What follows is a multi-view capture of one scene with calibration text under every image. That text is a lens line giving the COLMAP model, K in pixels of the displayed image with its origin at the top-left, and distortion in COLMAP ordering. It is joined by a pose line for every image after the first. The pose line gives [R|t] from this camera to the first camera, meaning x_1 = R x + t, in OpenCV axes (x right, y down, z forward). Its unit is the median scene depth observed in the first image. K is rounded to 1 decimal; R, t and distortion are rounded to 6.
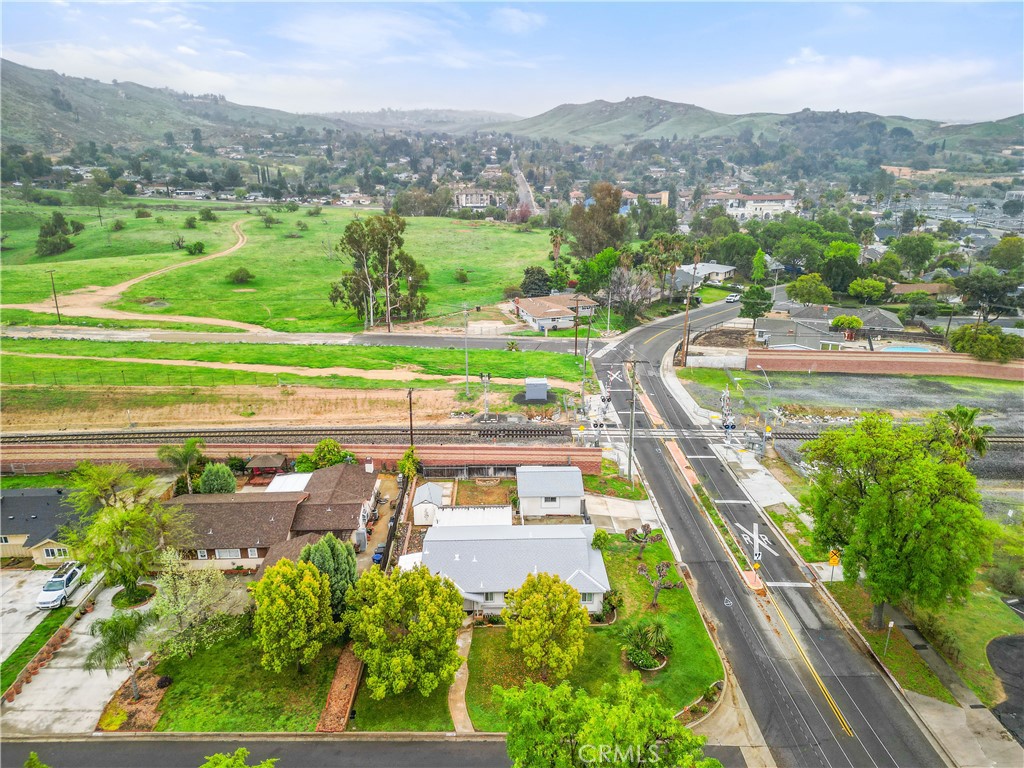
lens RADIAL K [[730.1, 0, 512.0], [0, 730.1, 384.0], [0, 0, 1]] dist [0.093056, -0.100493]
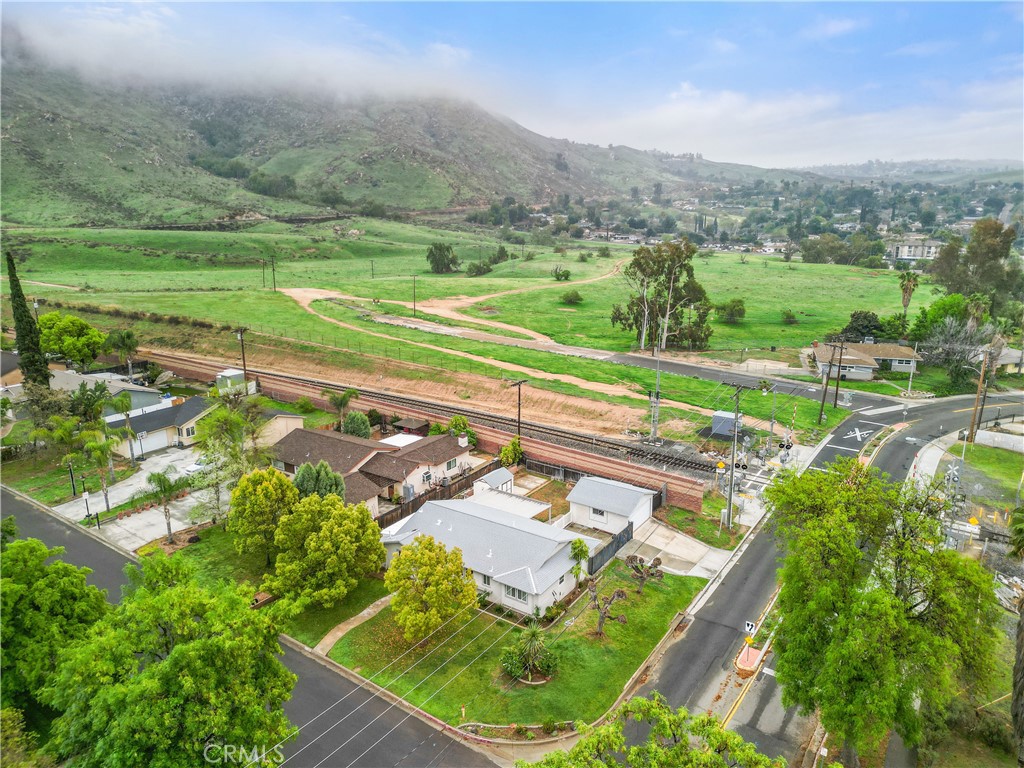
lens RADIAL K [[730.1, 0, 512.0], [0, 730.1, 384.0], [0, 0, 1]] dist [0.093056, -0.100493]
pose [[0.804139, 0.147731, -0.575792, 0.252585], [-0.190535, 0.981577, -0.014253, 0.016558], [0.563078, 0.121170, 0.817472, 0.079654]]
